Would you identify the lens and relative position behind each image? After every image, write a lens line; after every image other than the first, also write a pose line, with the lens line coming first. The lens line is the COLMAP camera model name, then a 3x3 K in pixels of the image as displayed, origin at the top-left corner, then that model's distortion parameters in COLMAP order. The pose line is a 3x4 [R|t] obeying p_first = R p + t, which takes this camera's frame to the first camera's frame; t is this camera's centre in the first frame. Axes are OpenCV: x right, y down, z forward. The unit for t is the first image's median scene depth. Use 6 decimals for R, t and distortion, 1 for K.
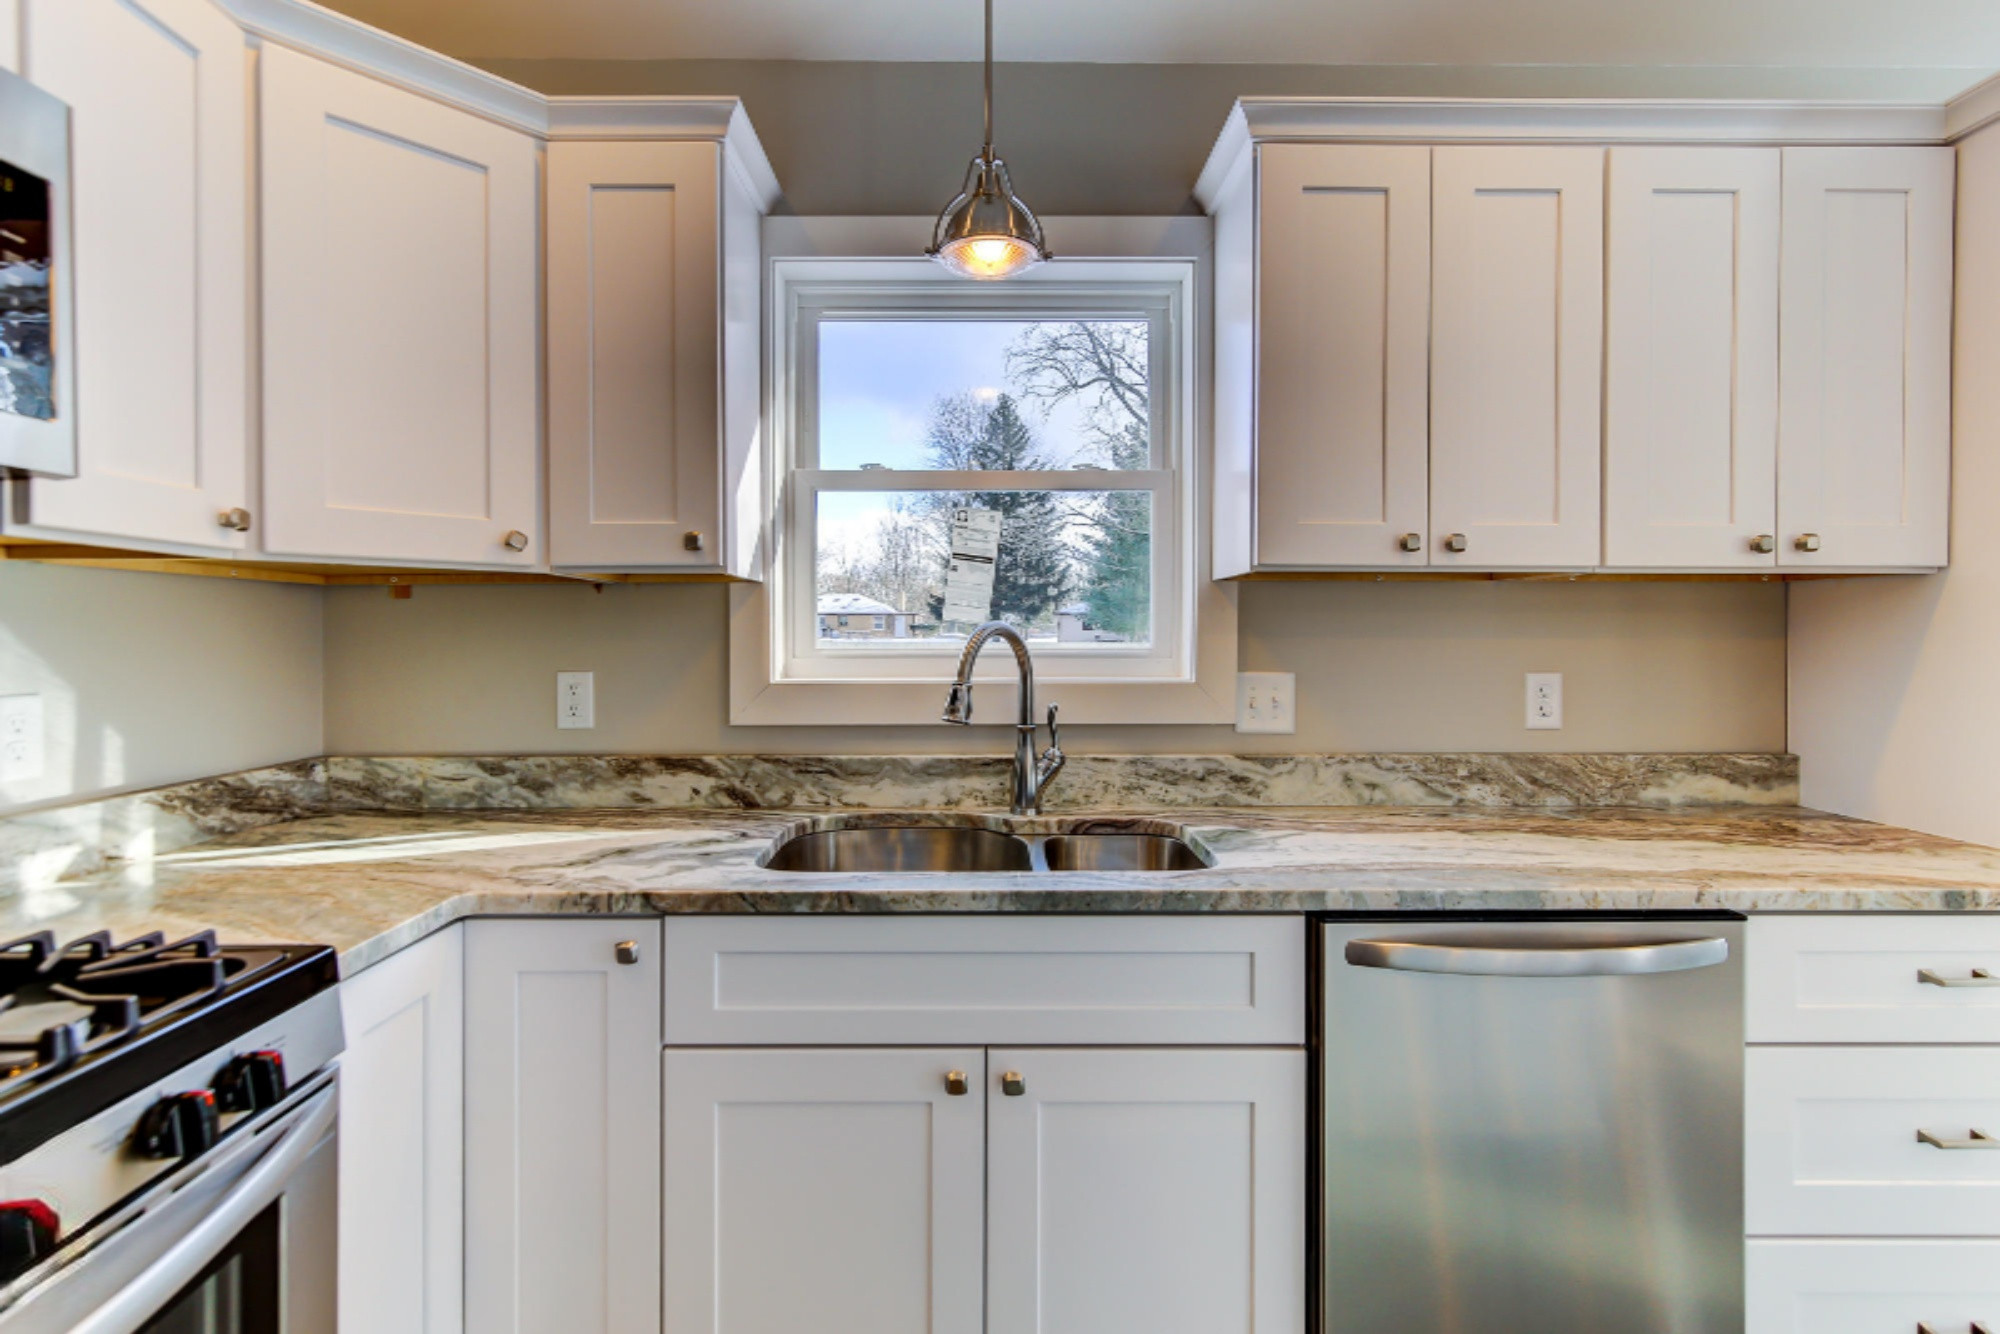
lens RADIAL K [[921.1, 0, 979.2], [0, 921.1, 631.0], [0, 0, 1]] dist [0.005014, -0.002722]
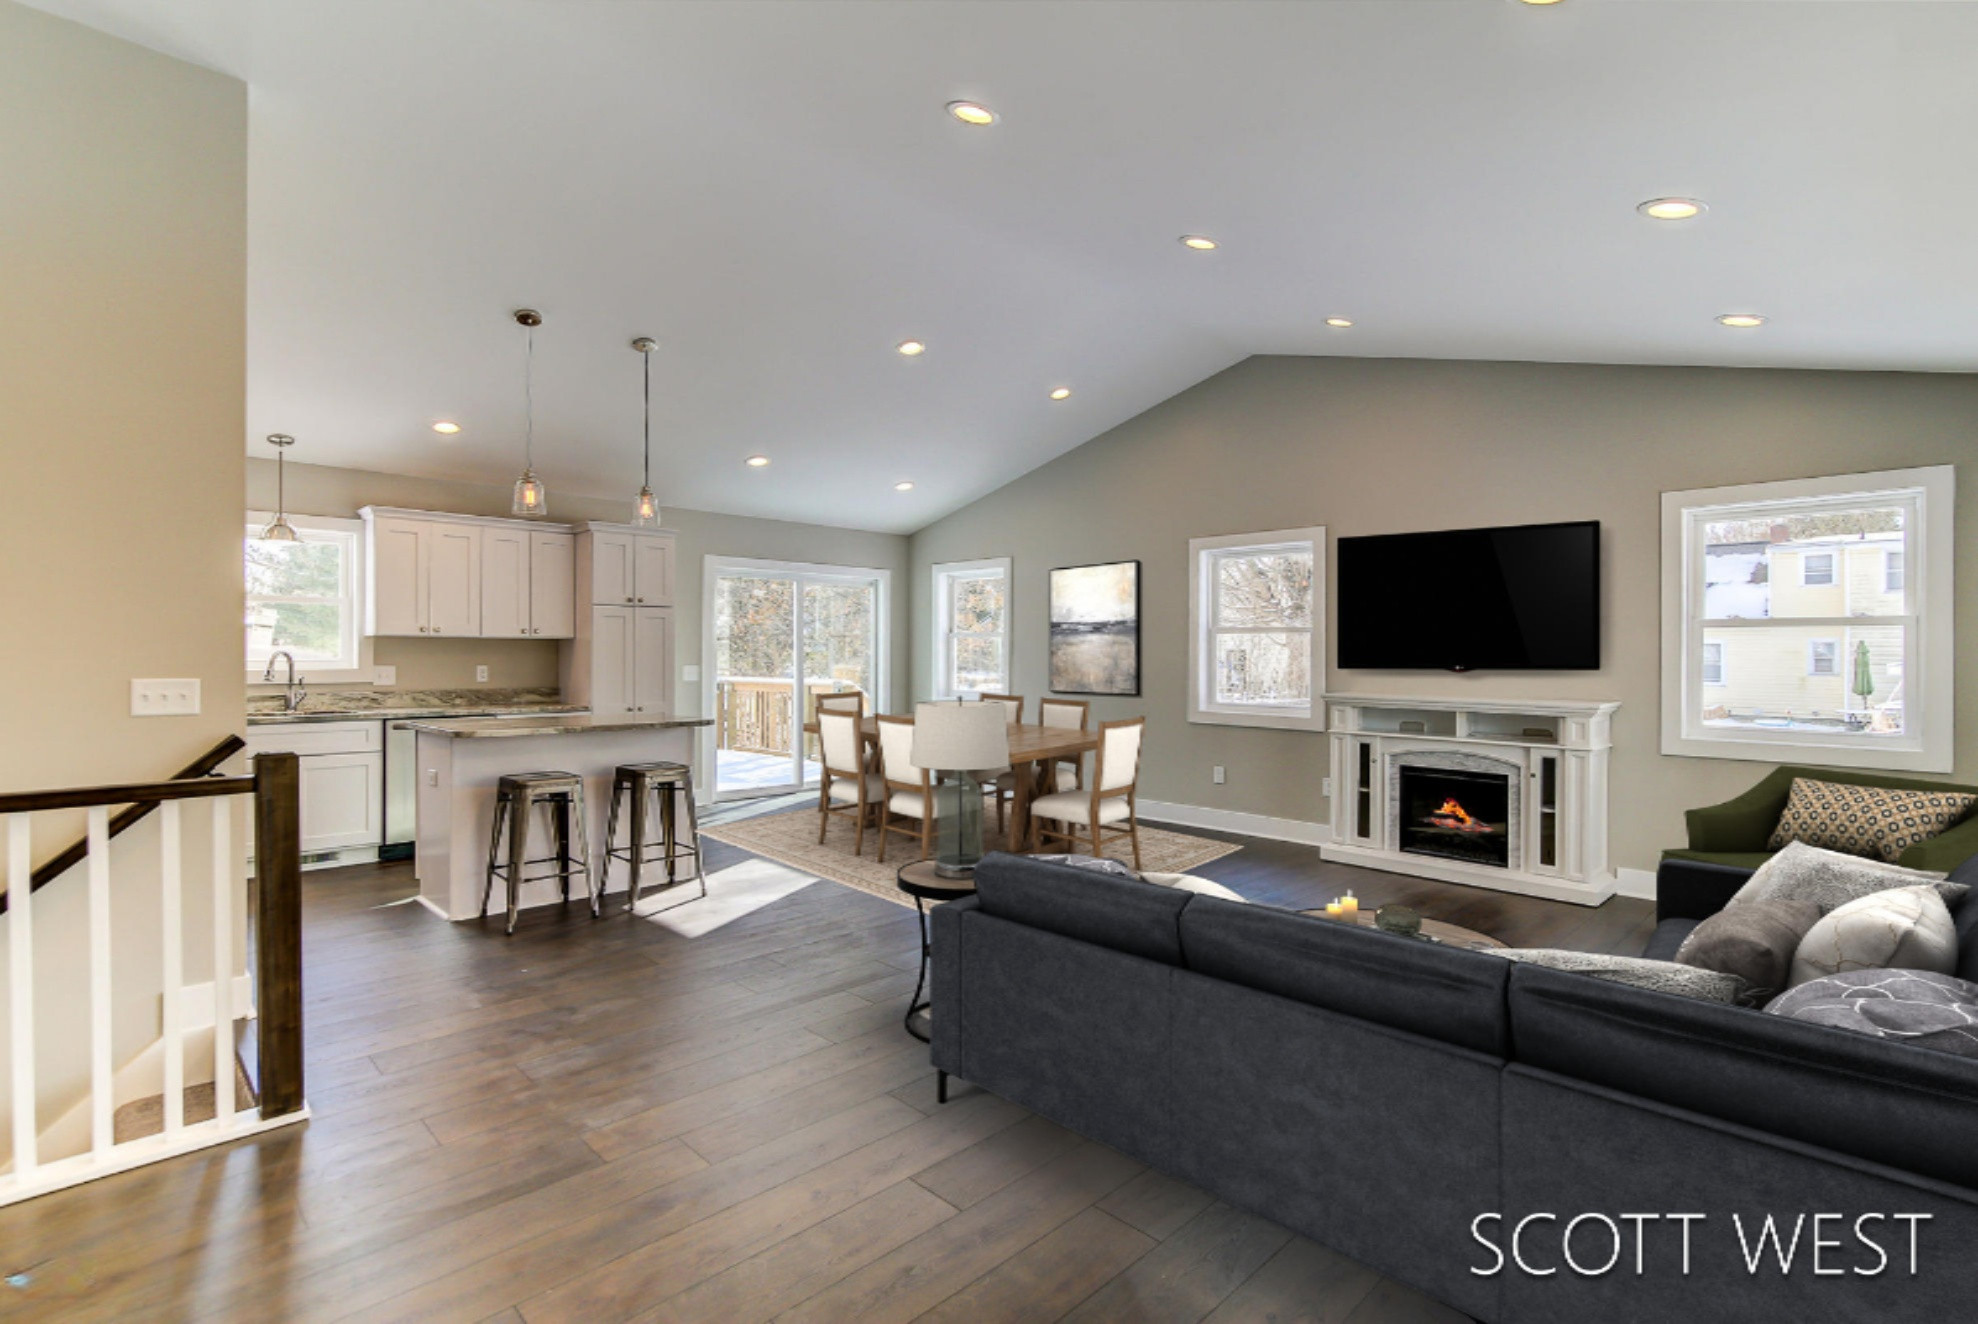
lens RADIAL K [[910.9, 0, 988.2], [0, 910.9, 662.3], [0, 0, 1]] dist [0.005014, -0.002722]
pose [[0.710211, -0.004090, 0.703977, -0.442806], [-0.001308, 0.999974, 0.007129, 0.007735], [-0.703988, -0.005984, 0.710187, -2.816893]]
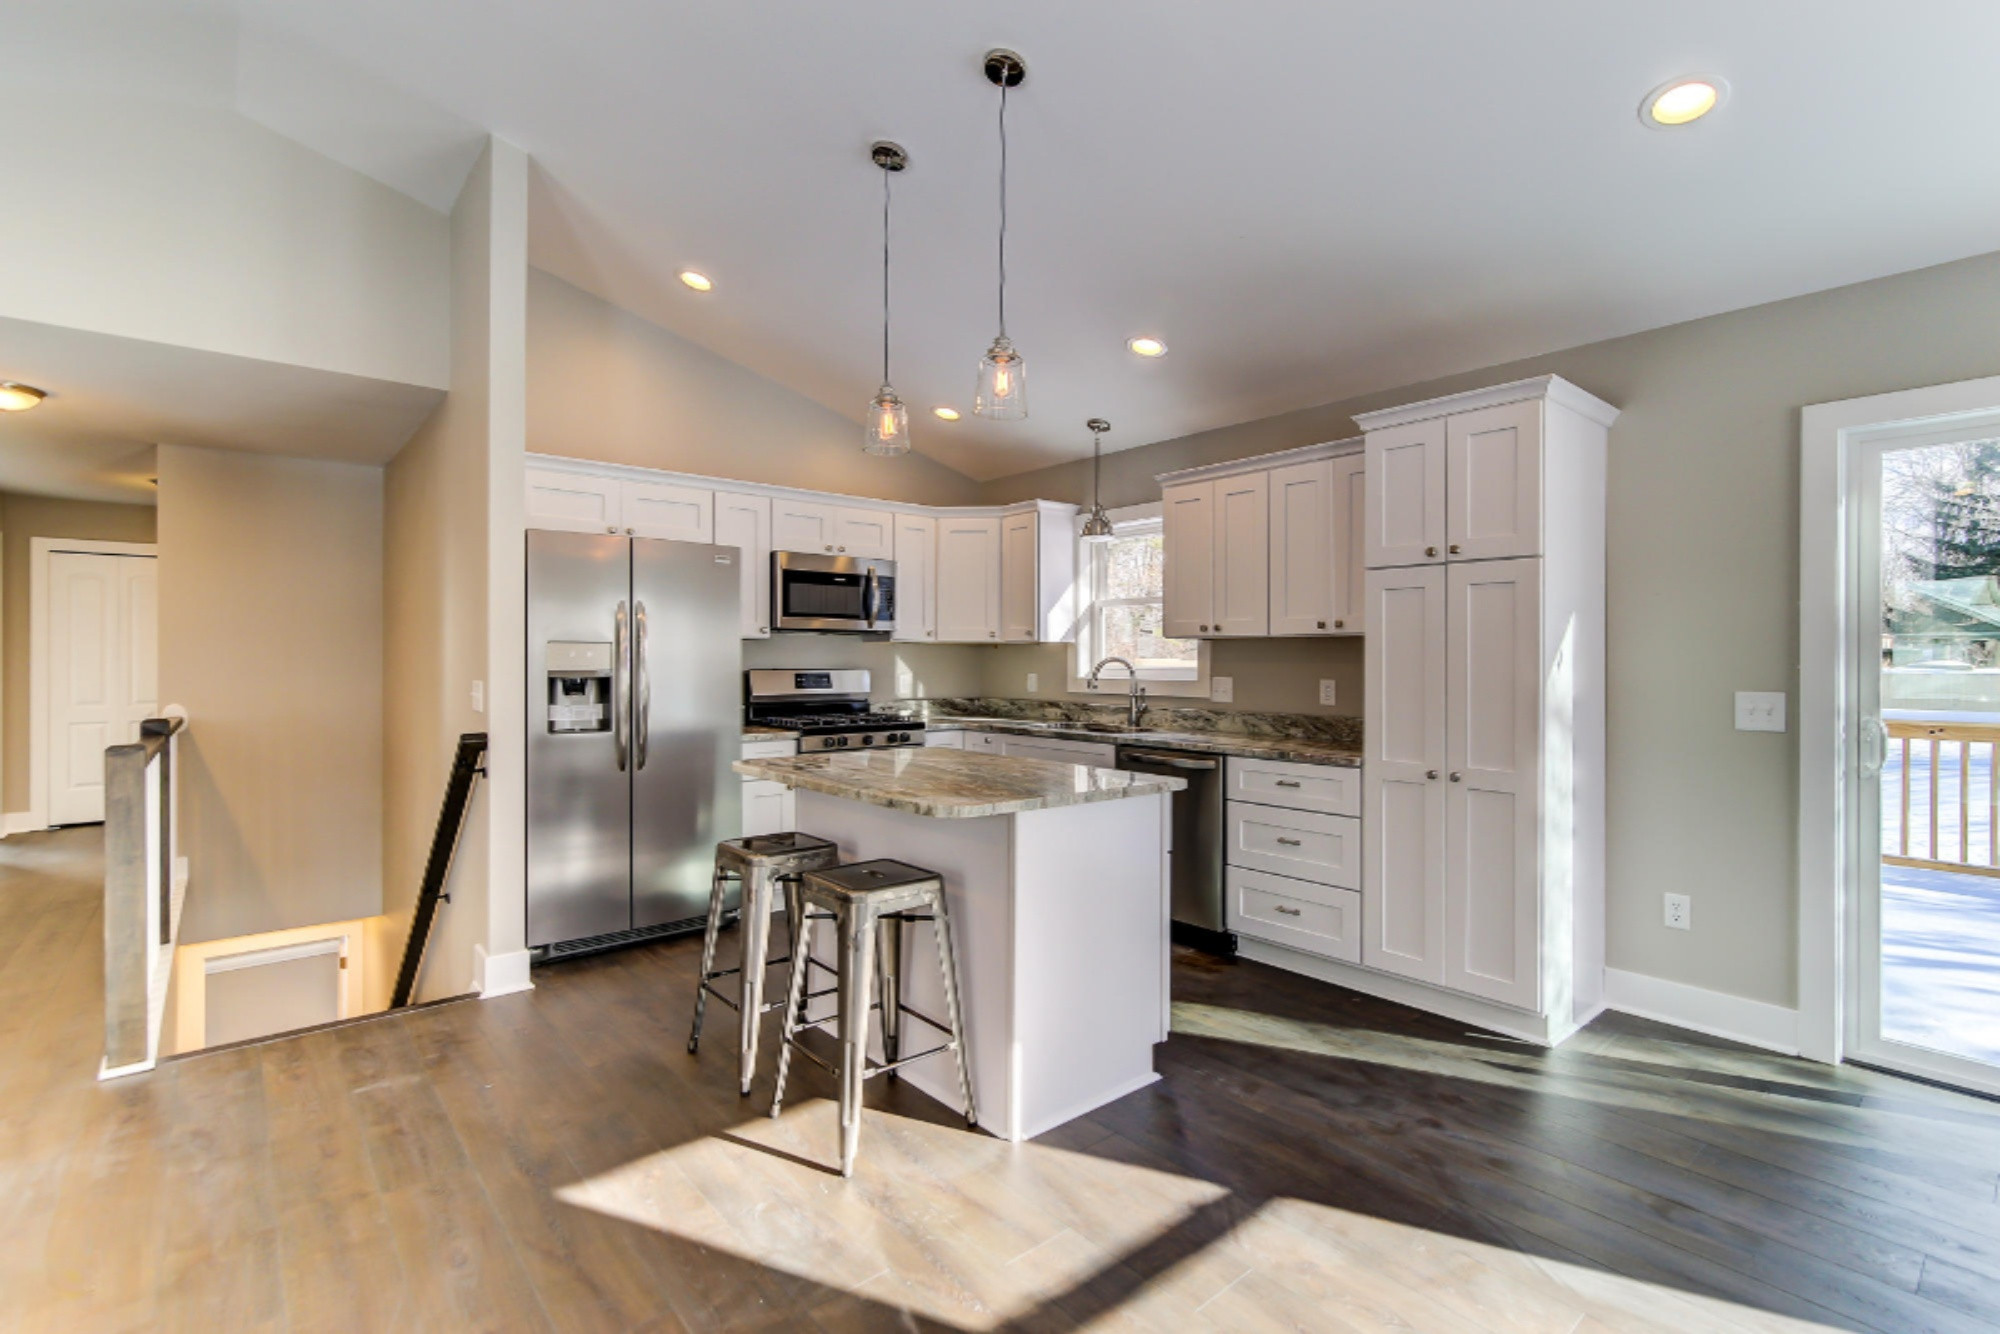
lens RADIAL K [[921.1, 0, 1006.8], [0, 921.1, 659.0], [0, 0, 1]] dist [0.005014, -0.002722]
pose [[0.640767, 0.001160, -0.767735, 1.909534], [-0.000624, 0.999999, 0.000991, -0.005009], [0.767736, -0.000156, 0.640767, -1.040438]]
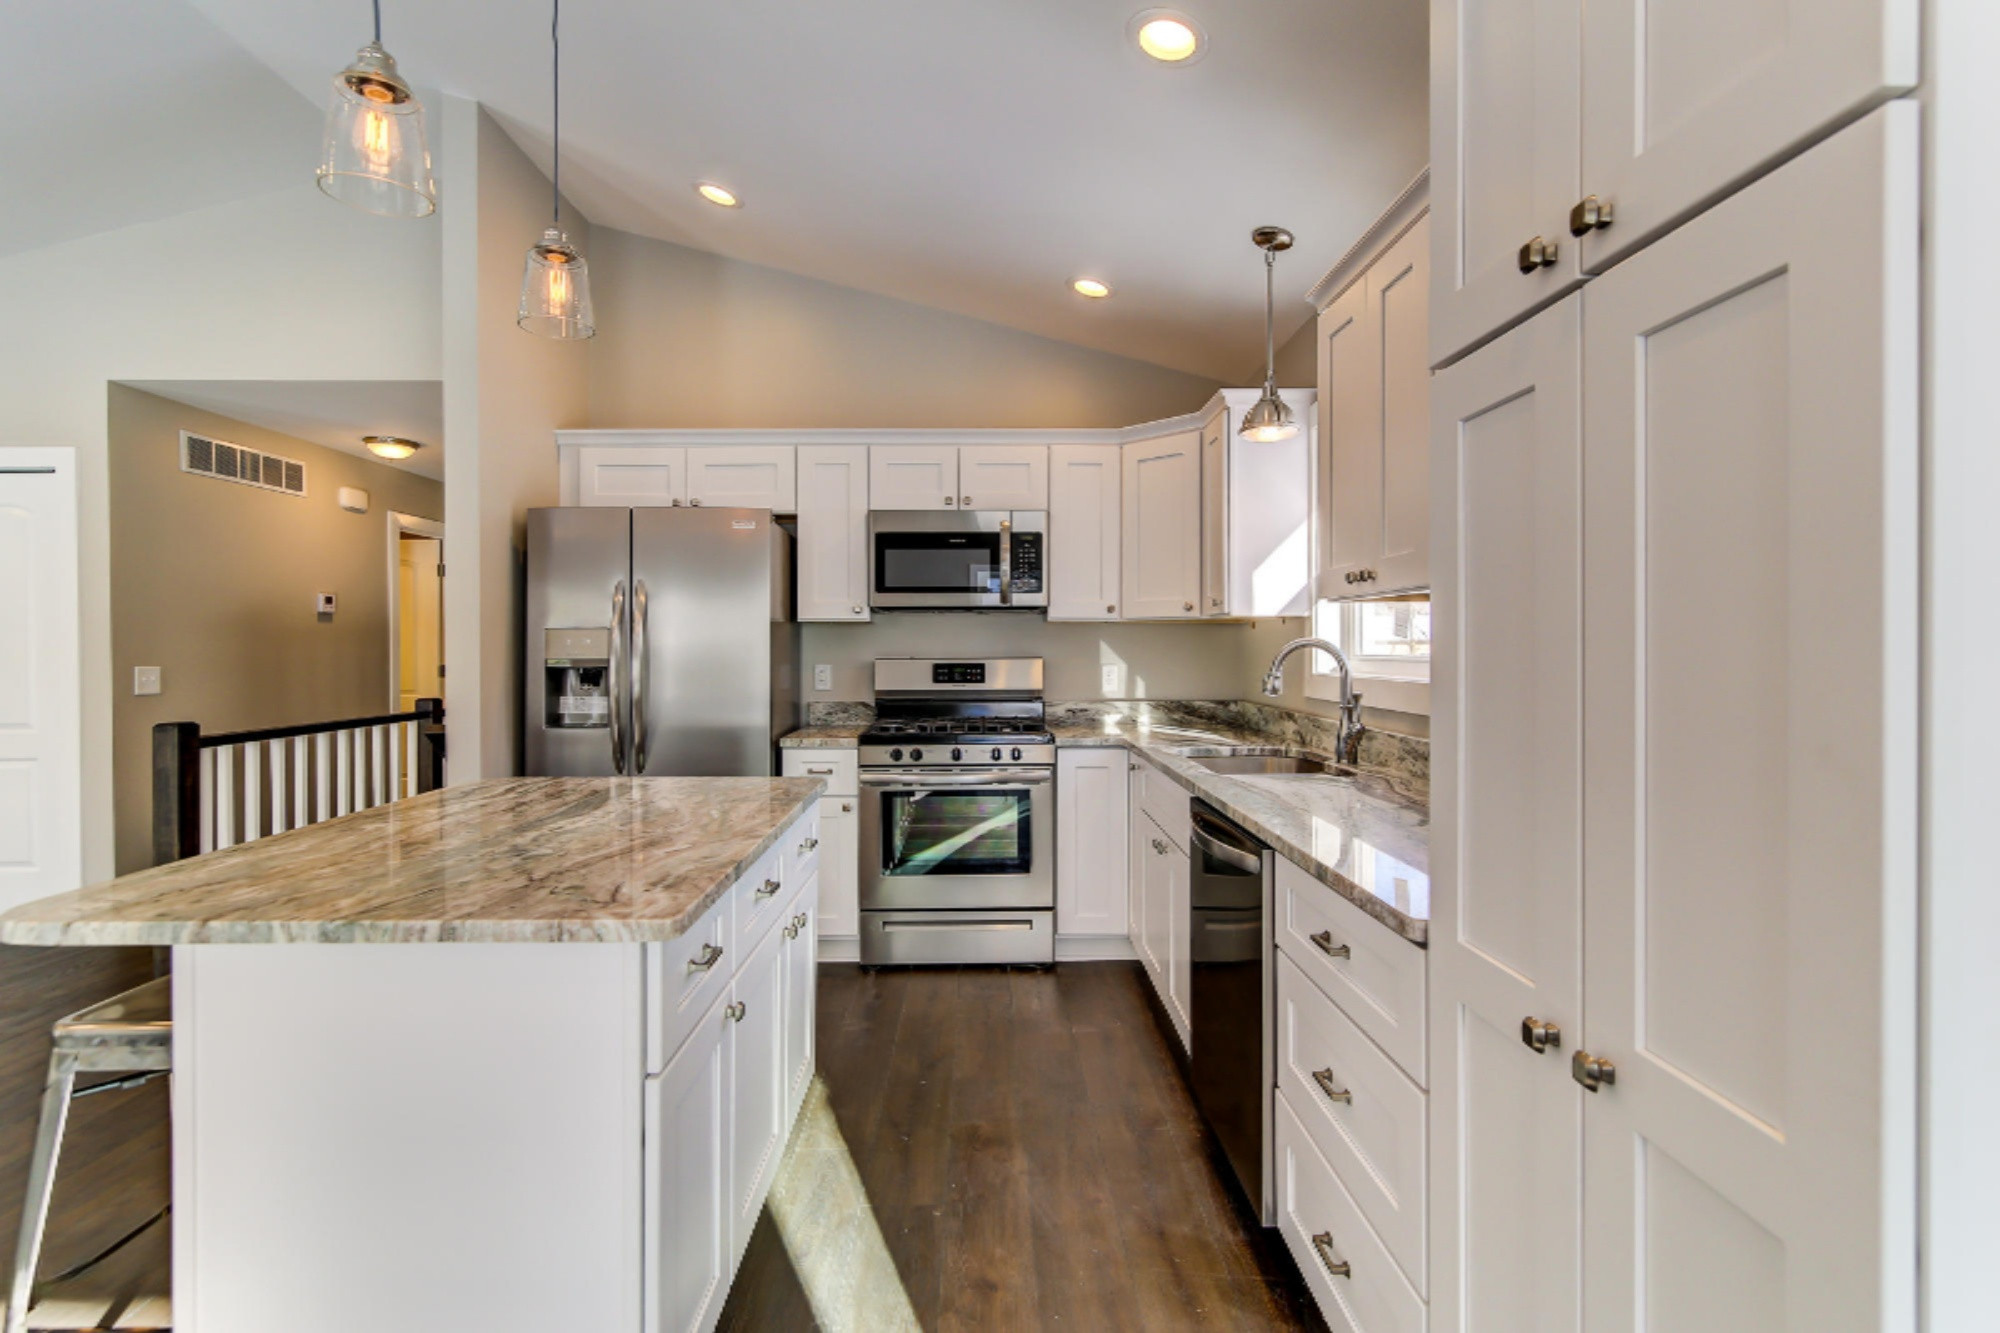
lens RADIAL K [[921.1, 0, 997.3], [0, 921.1, 646.2], [0, 0, 1]] dist [0.005014, -0.002722]
pose [[0.003936, -0.002370, -0.999989, 1.576766], [0.006408, 0.999977, -0.002345, 0.005611], [0.999972, -0.006398, 0.003951, 0.415555]]
